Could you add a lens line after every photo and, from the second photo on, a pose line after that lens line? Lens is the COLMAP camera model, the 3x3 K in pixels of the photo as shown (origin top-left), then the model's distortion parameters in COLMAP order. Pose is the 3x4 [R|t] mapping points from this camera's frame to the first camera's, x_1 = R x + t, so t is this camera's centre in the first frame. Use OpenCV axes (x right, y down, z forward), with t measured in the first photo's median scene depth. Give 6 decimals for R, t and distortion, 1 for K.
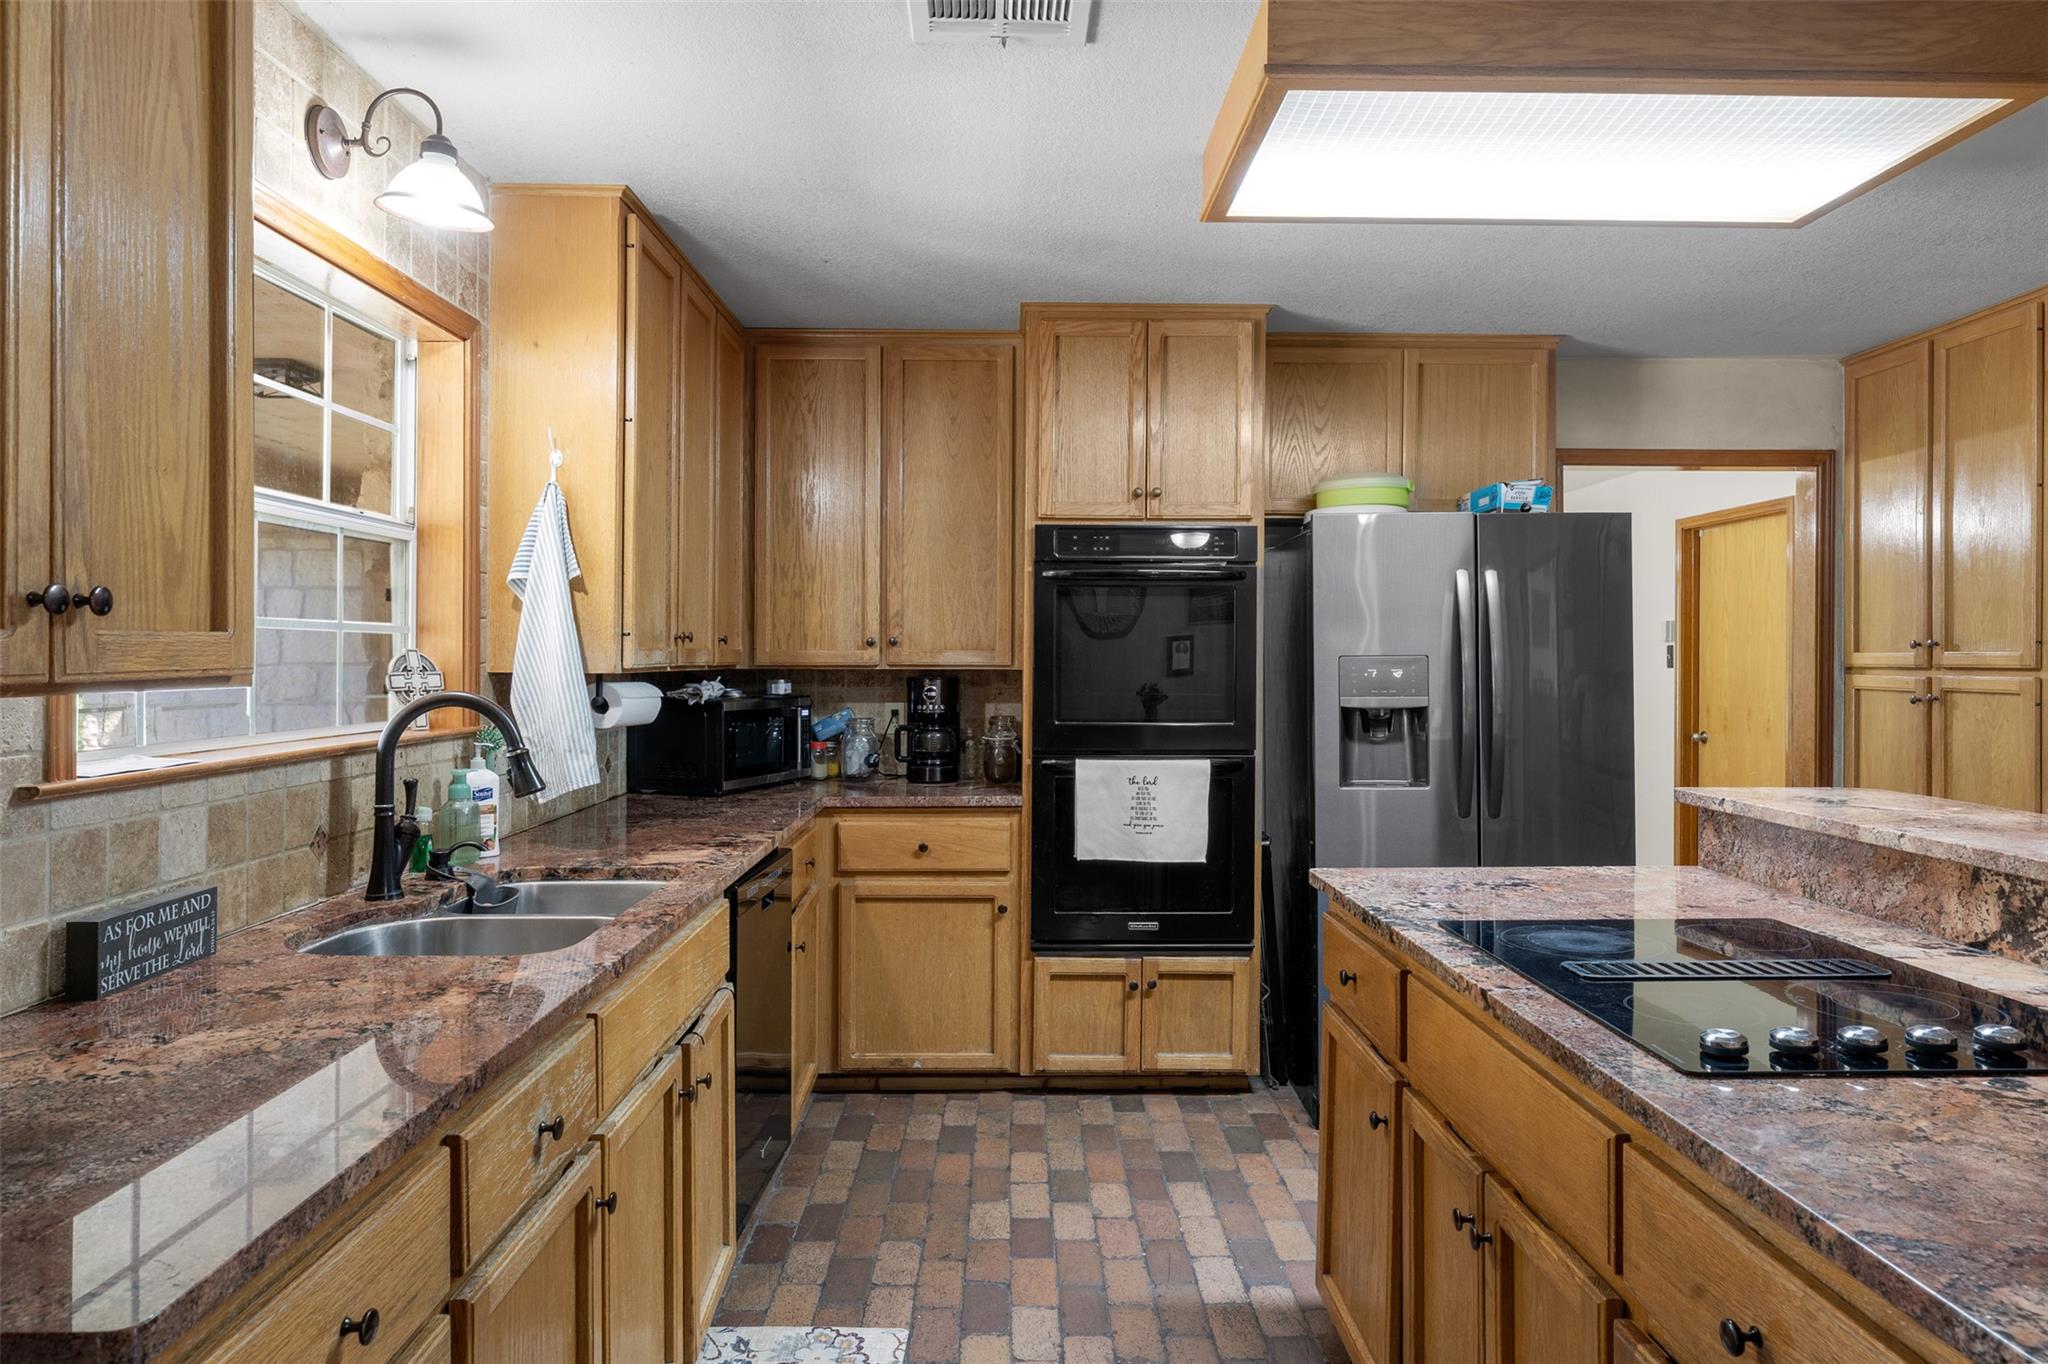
lens RADIAL K [[1269.0, 0, 1035.1], [0, 1269.0, 657.8], [0, 0, 1]] dist [0.005873, -0.000124]
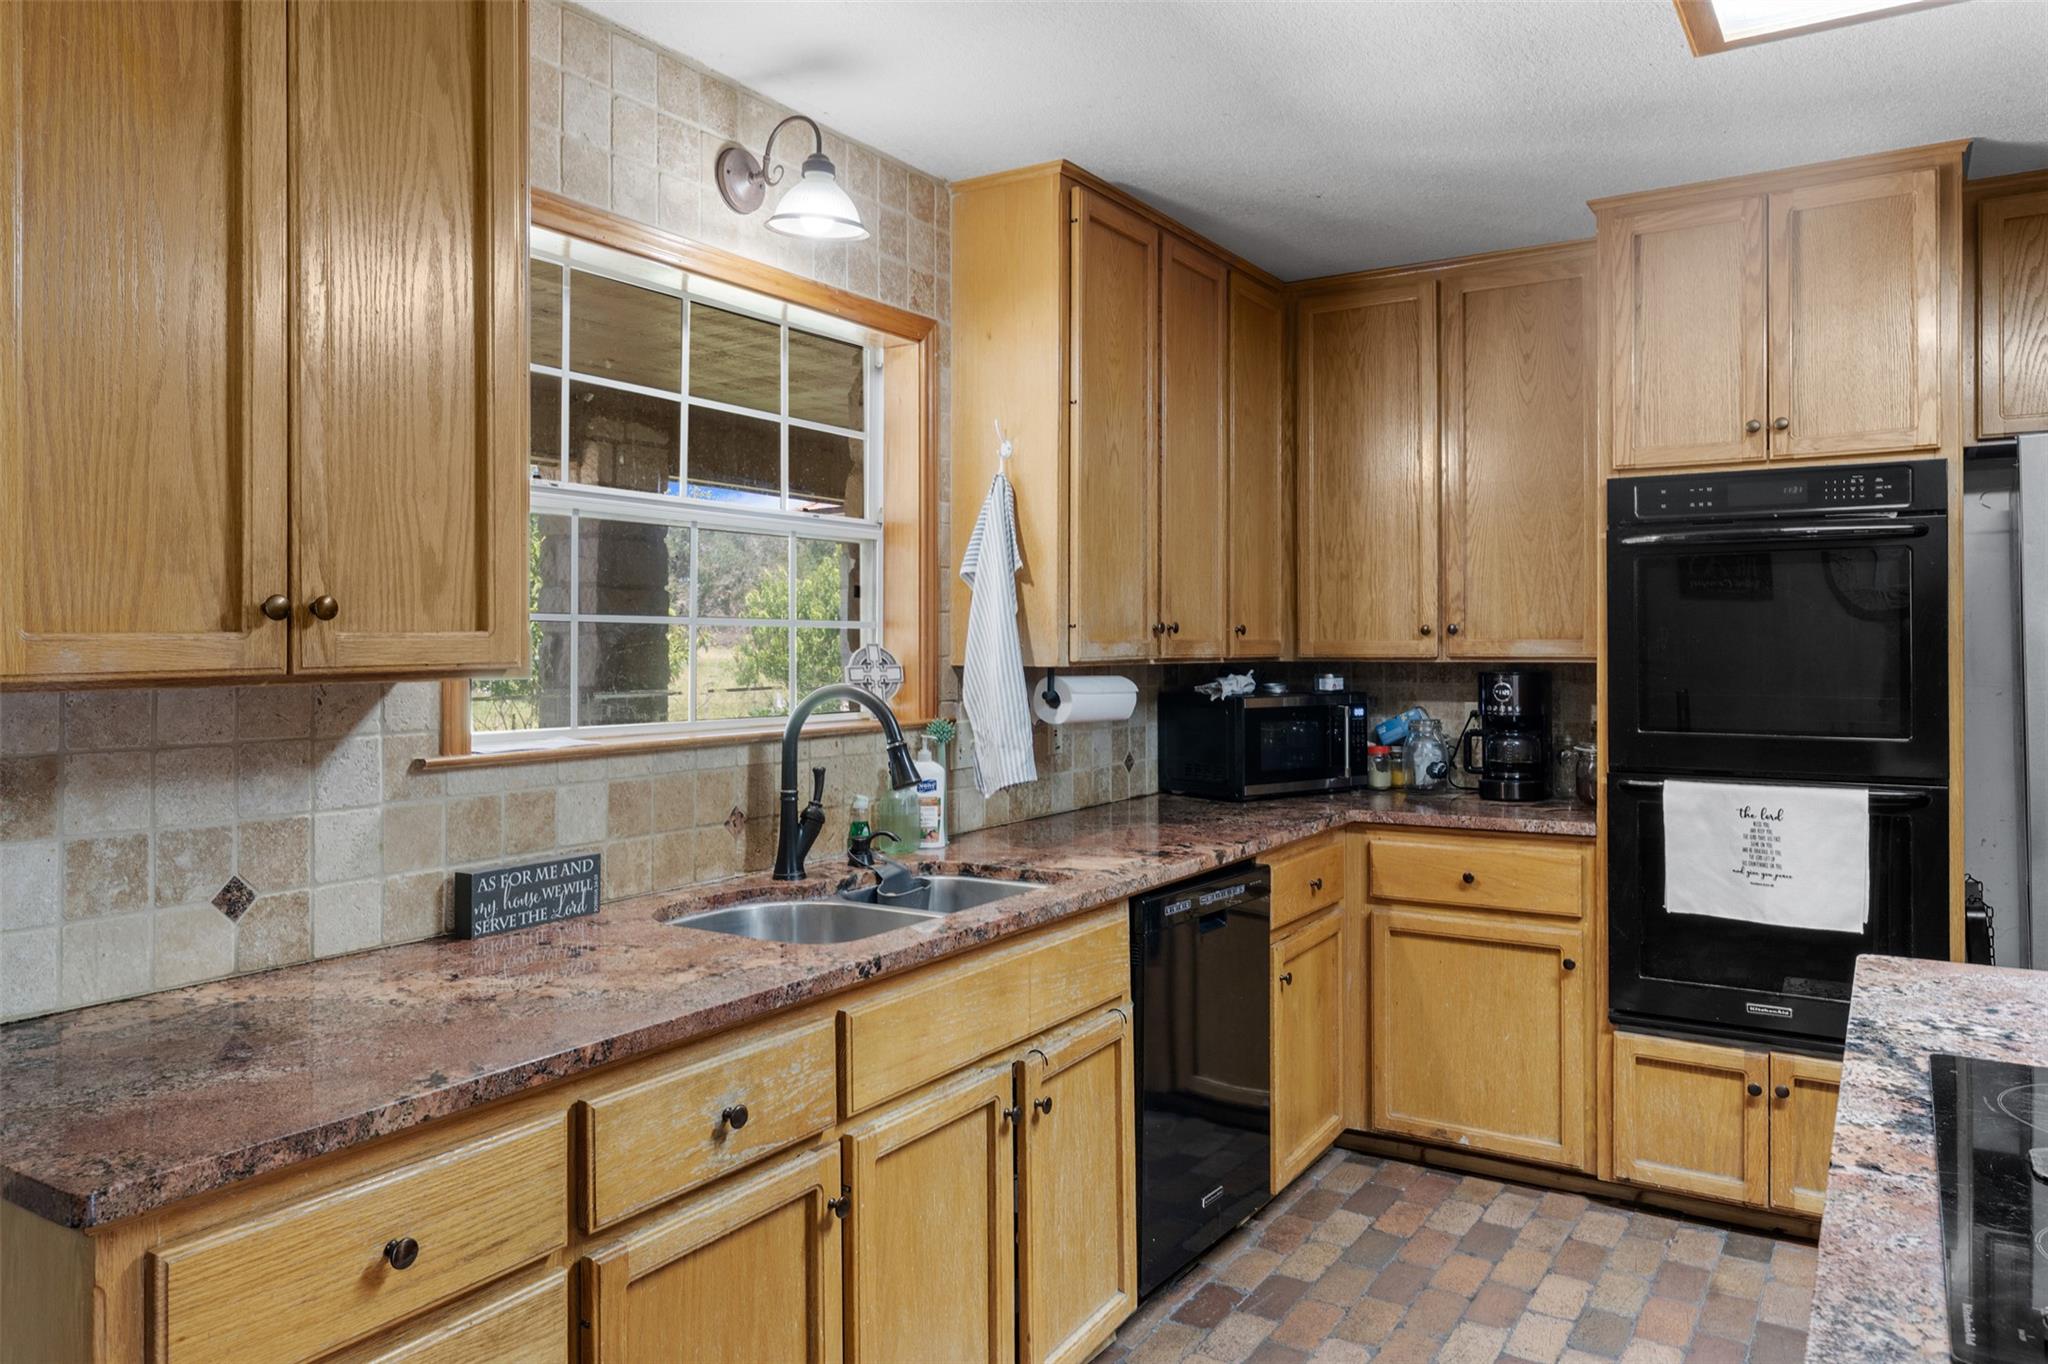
lens RADIAL K [[1402.1, 0, 1030.1], [0, 1402.1, 629.1], [0, 0, 1]] dist [0.005230, 0.000213]
pose [[0.834675, -0.011226, -0.550628, 0.179068], [0.003923, 0.999888, -0.014438, -0.000814], [0.550729, 0.009890, 0.834626, 0.077586]]
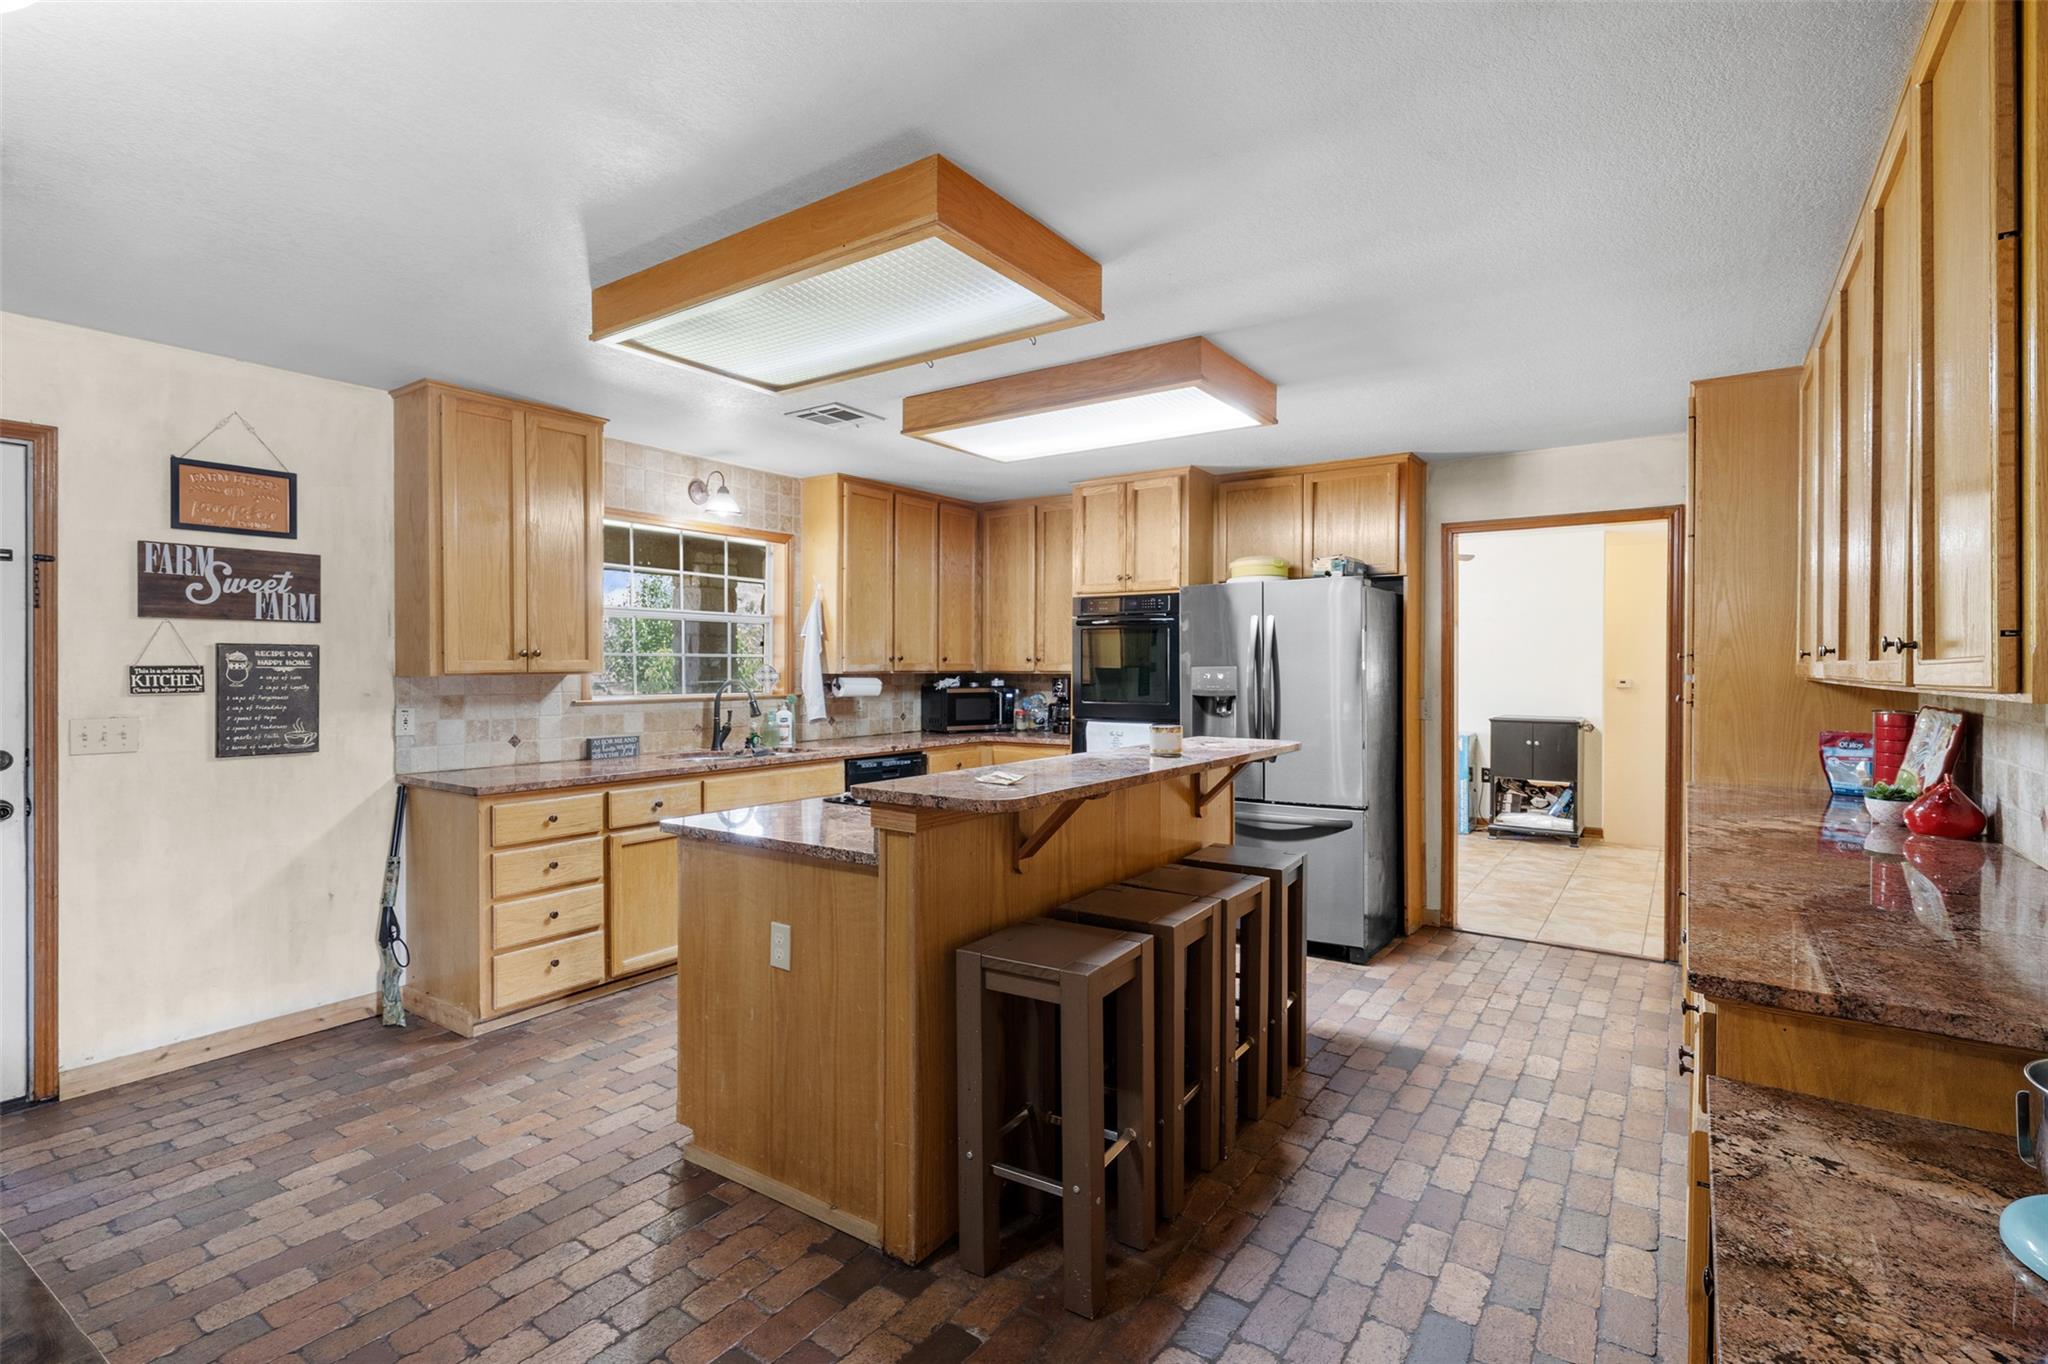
lens RADIAL K [[966.3, 0, 1020.0], [0, 966.3, 672.2], [0, 0, 1]] dist [0.010294, 0.000134]
pose [[0.804529, 0.003331, -0.593904, 0.795363], [-0.001054, 0.999991, 0.004180, 0.001044], [0.593913, -0.002737, 0.804525, -0.211635]]
